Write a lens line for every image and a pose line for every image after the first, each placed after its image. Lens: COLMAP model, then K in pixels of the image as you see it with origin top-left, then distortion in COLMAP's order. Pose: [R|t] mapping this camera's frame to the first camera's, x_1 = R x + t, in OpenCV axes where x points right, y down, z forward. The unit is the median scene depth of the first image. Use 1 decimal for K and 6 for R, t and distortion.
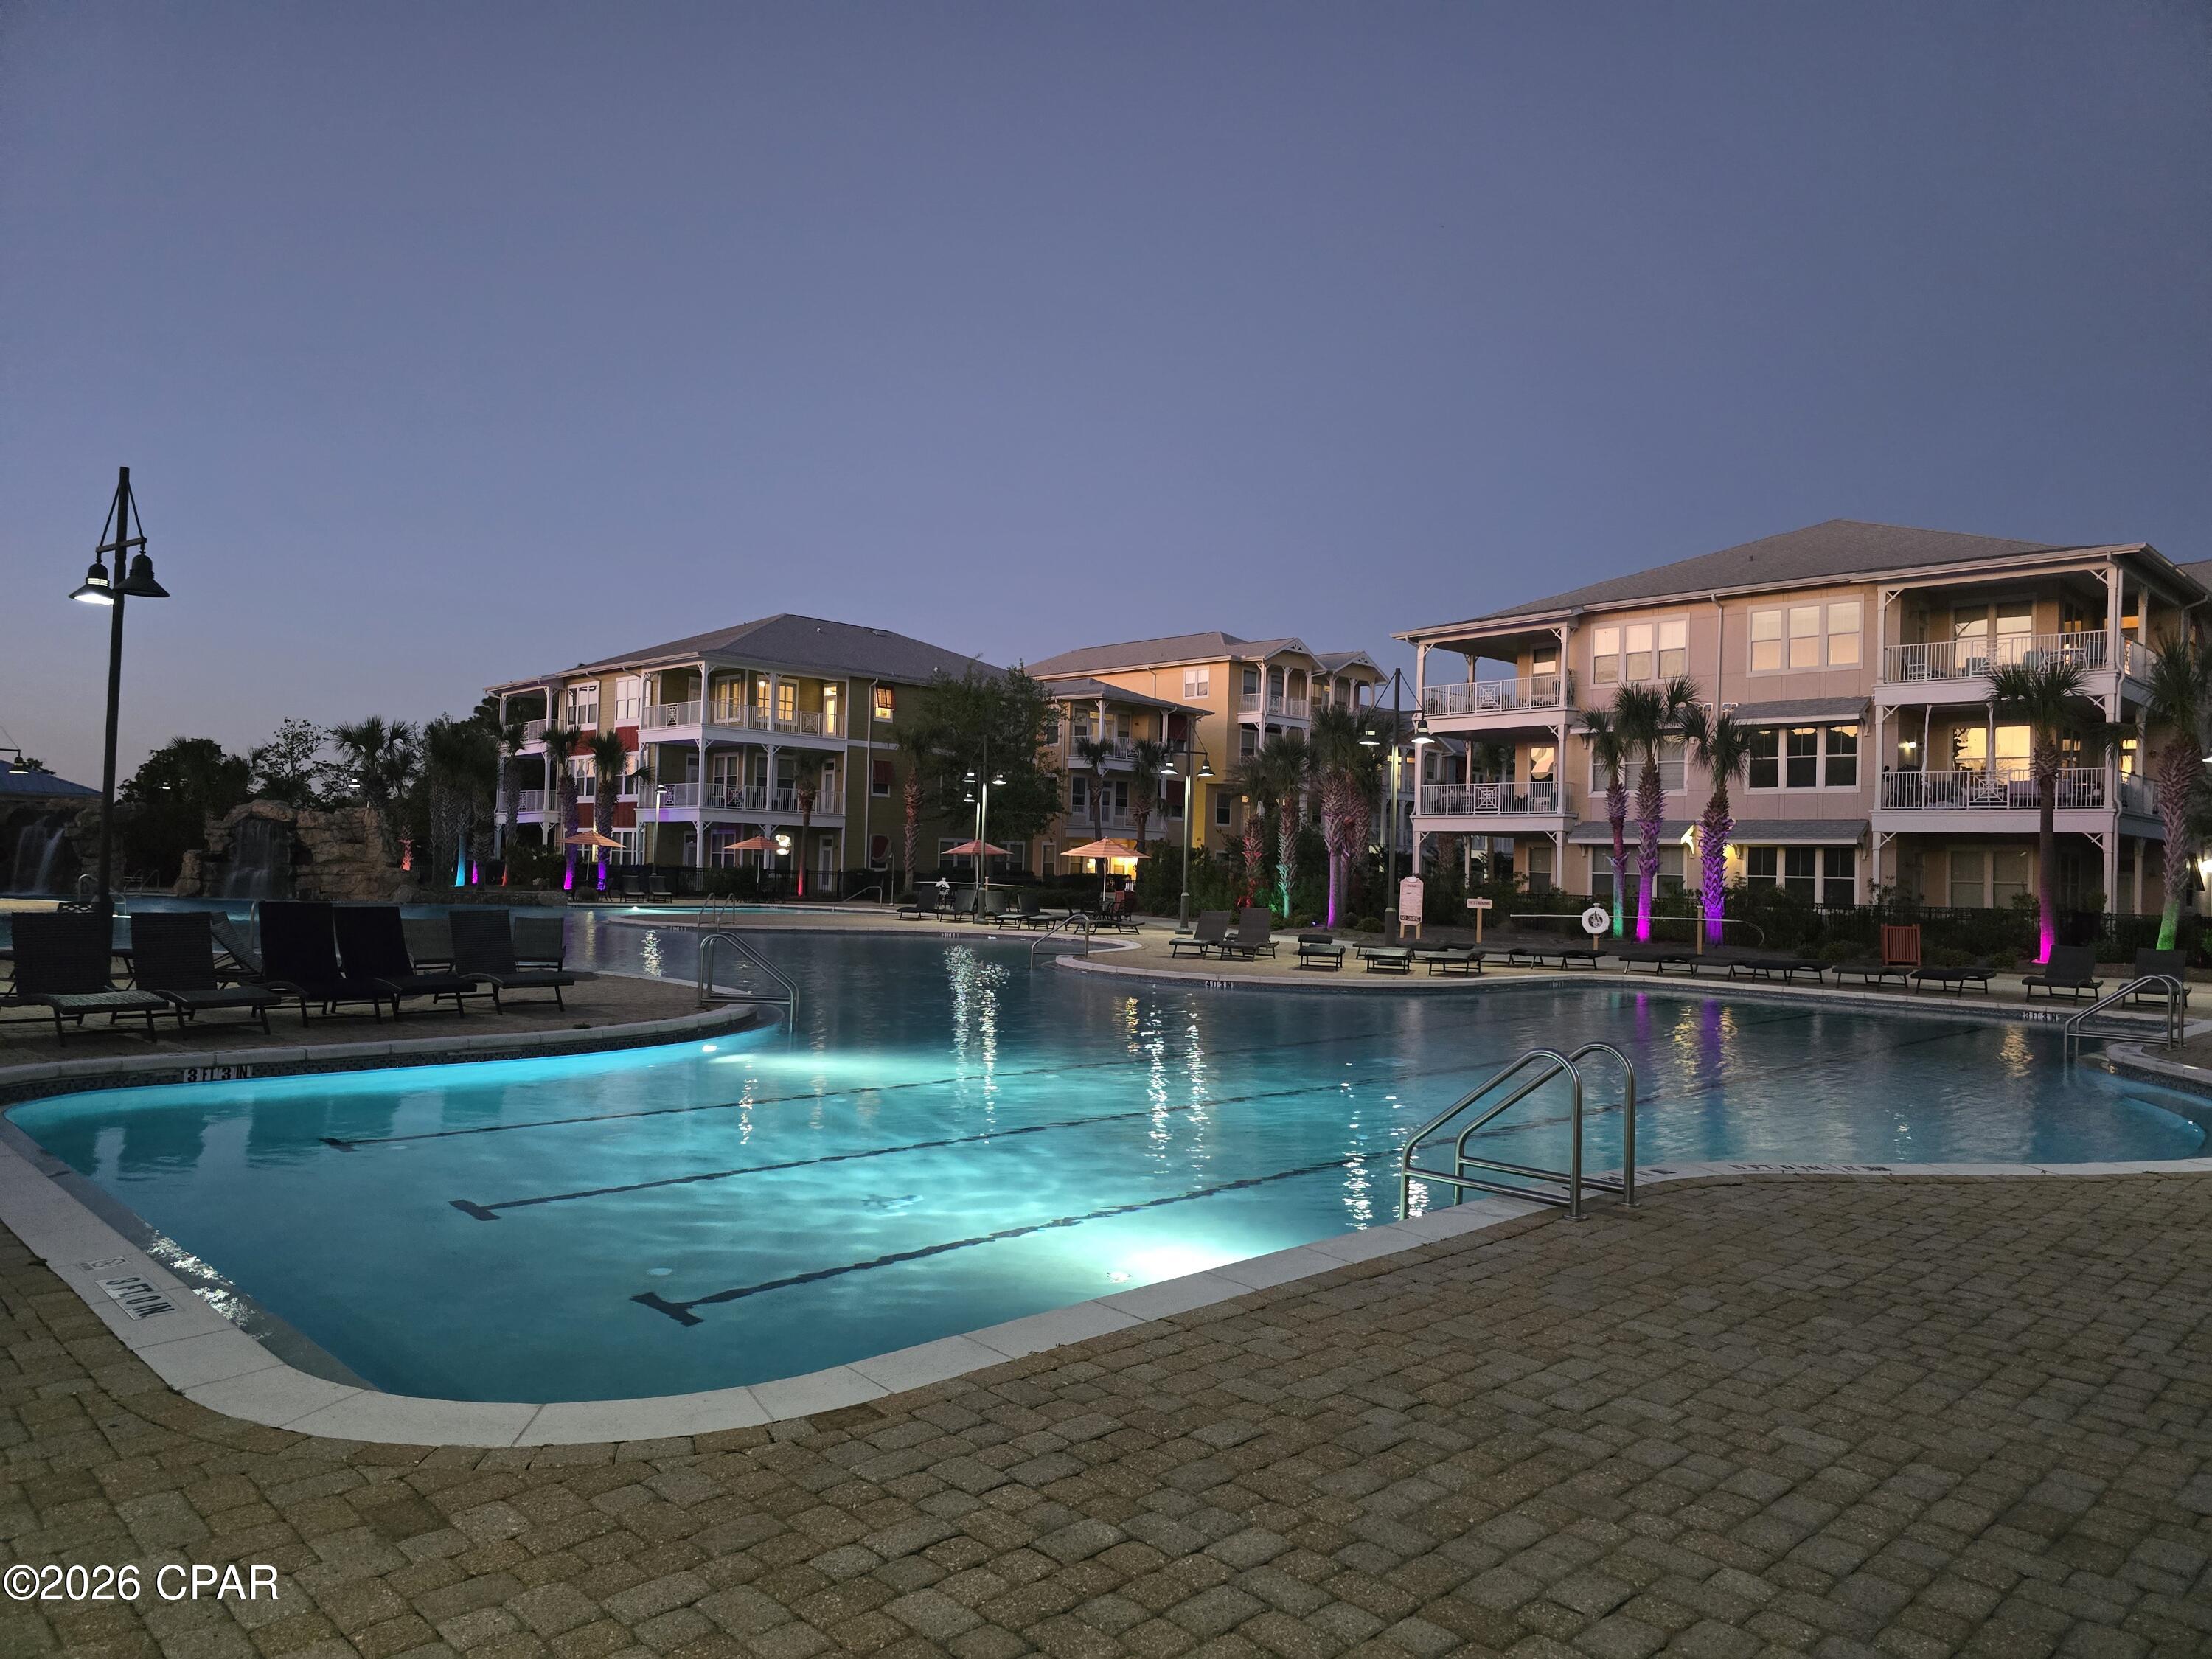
lens RADIAL K [[1465.9, 0, 1115.8], [0, 1465.9, 876.3], [0, 0, 1]] dist [0.122454, -0.099620]
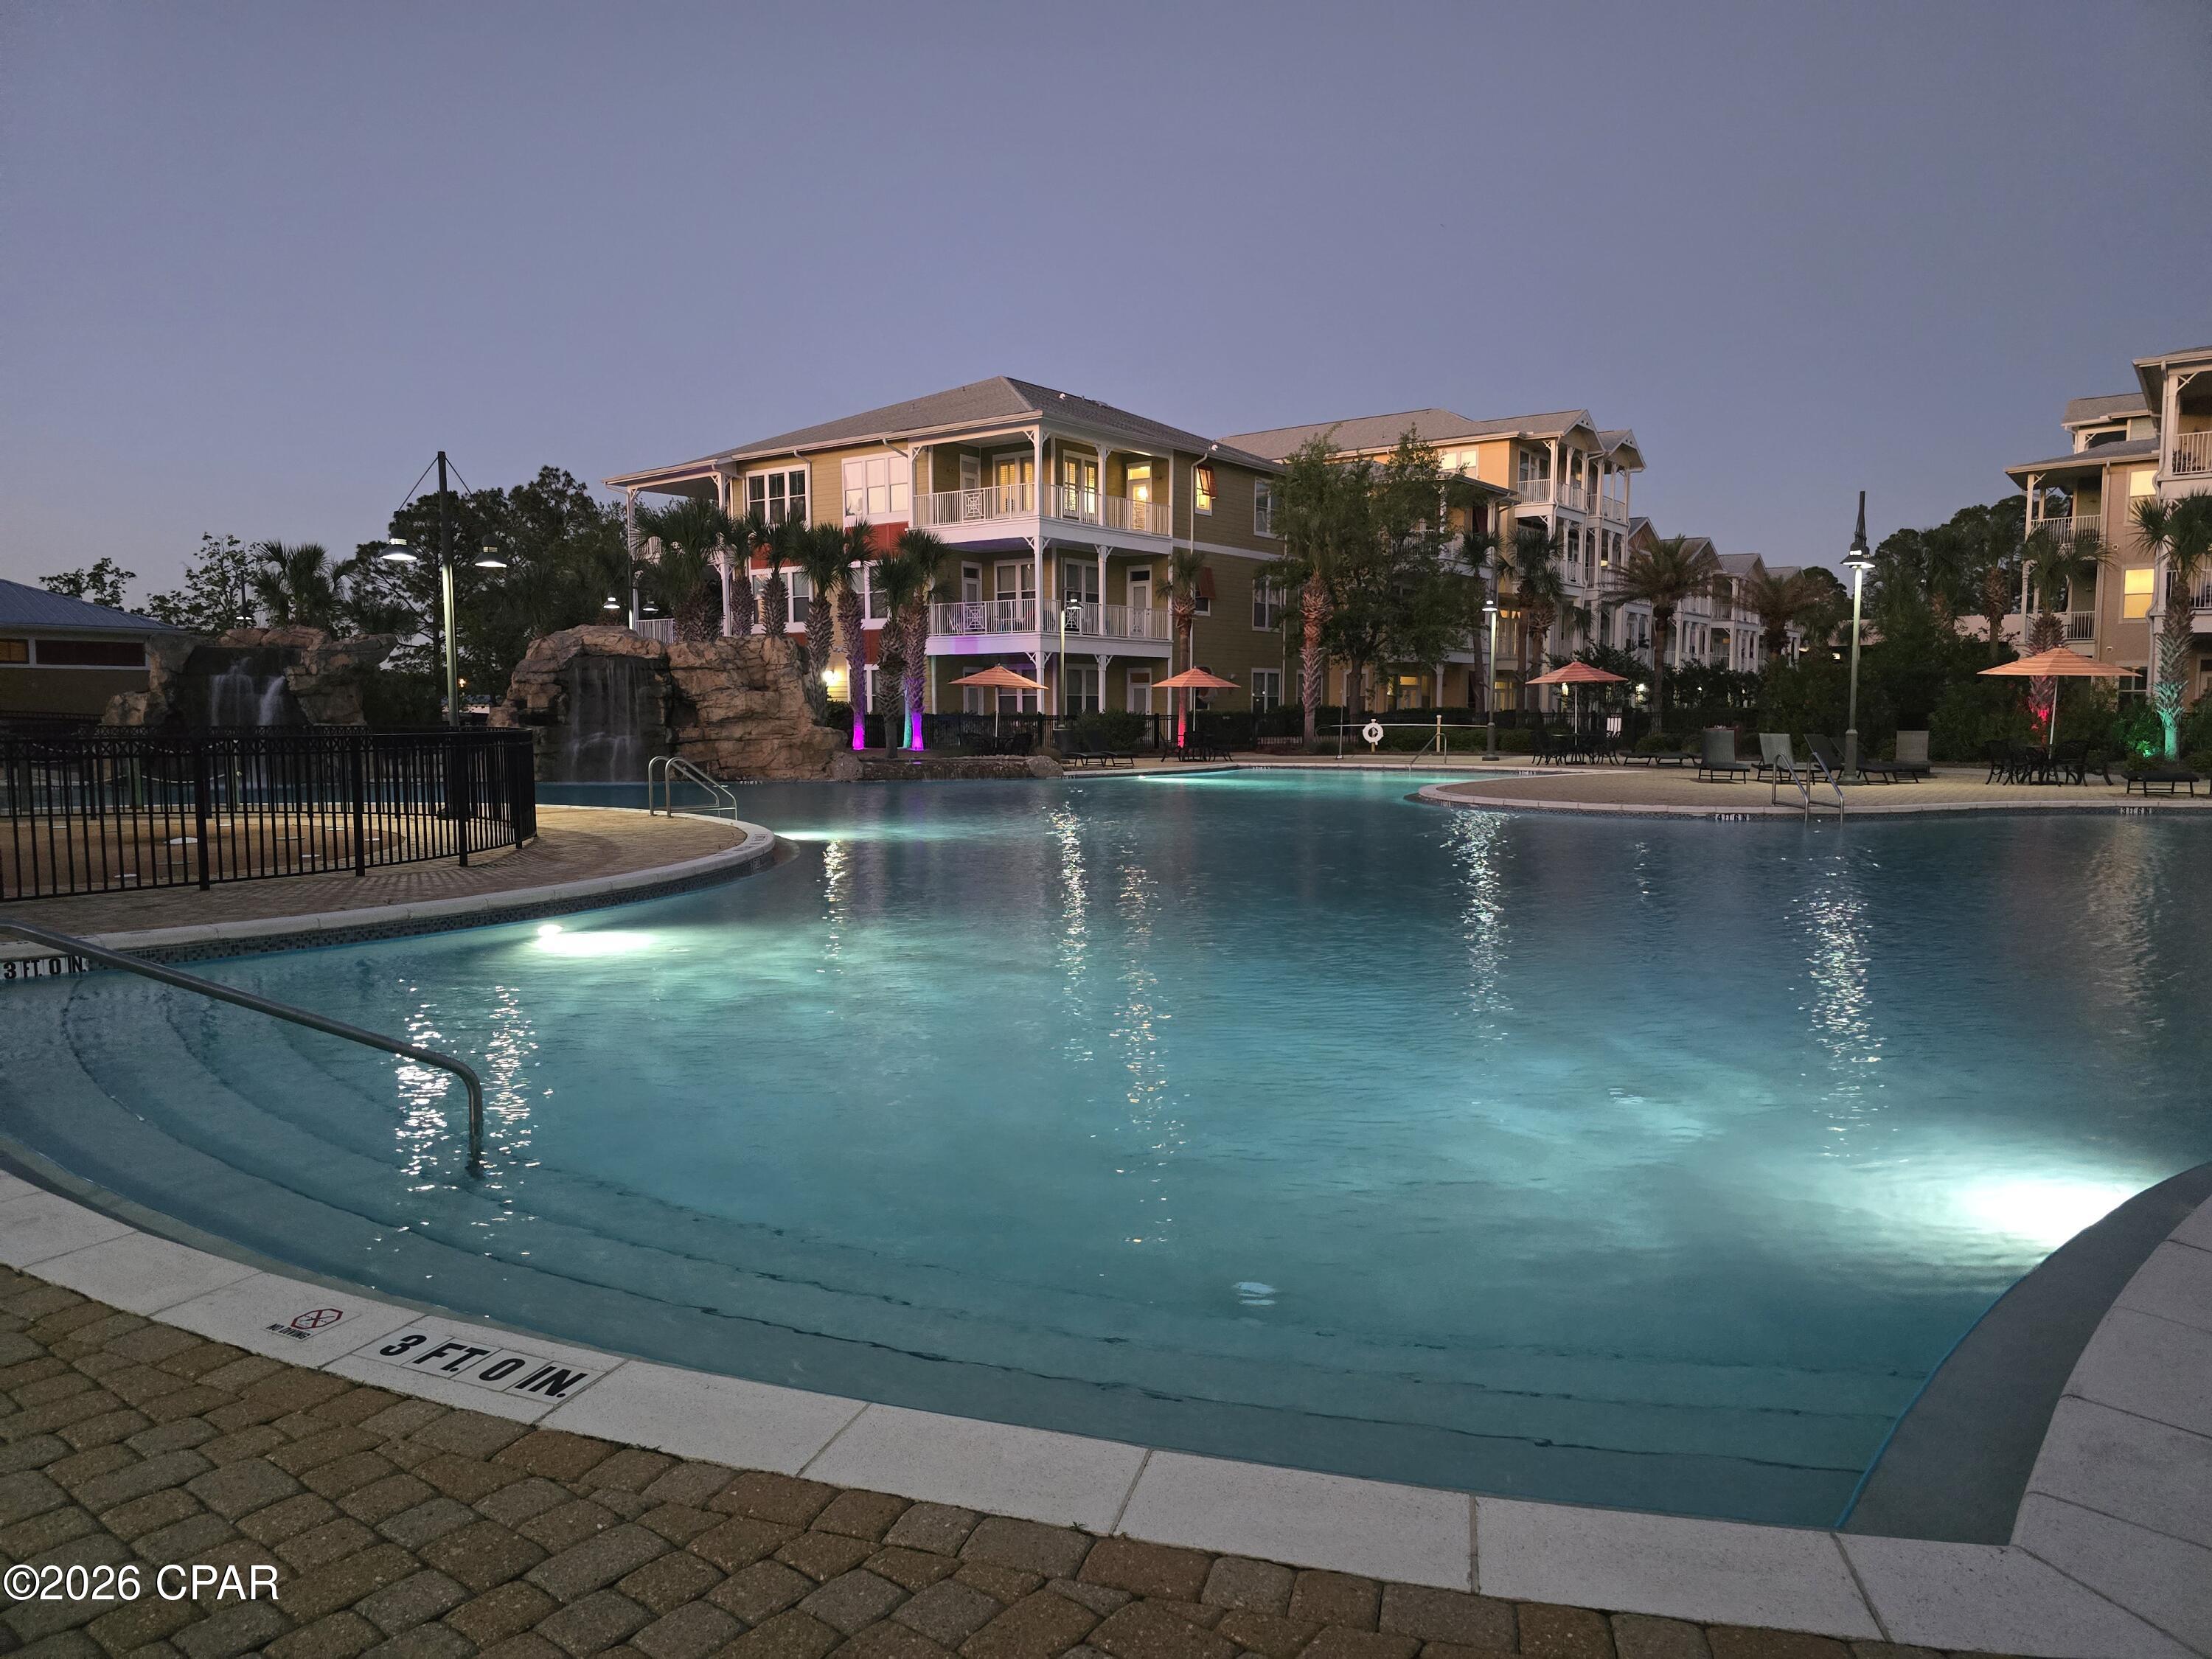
lens RADIAL K [[1484.9, 0, 1105.1], [0, 1484.9, 837.9], [0, 0, 1]] dist [0.103314, -0.108581]
pose [[0.988006, -0.041380, 0.148767, -0.361258], [0.028934, 0.995971, 0.084875, -0.007157], [-0.151680, -0.079552, 0.985223, 0.269726]]
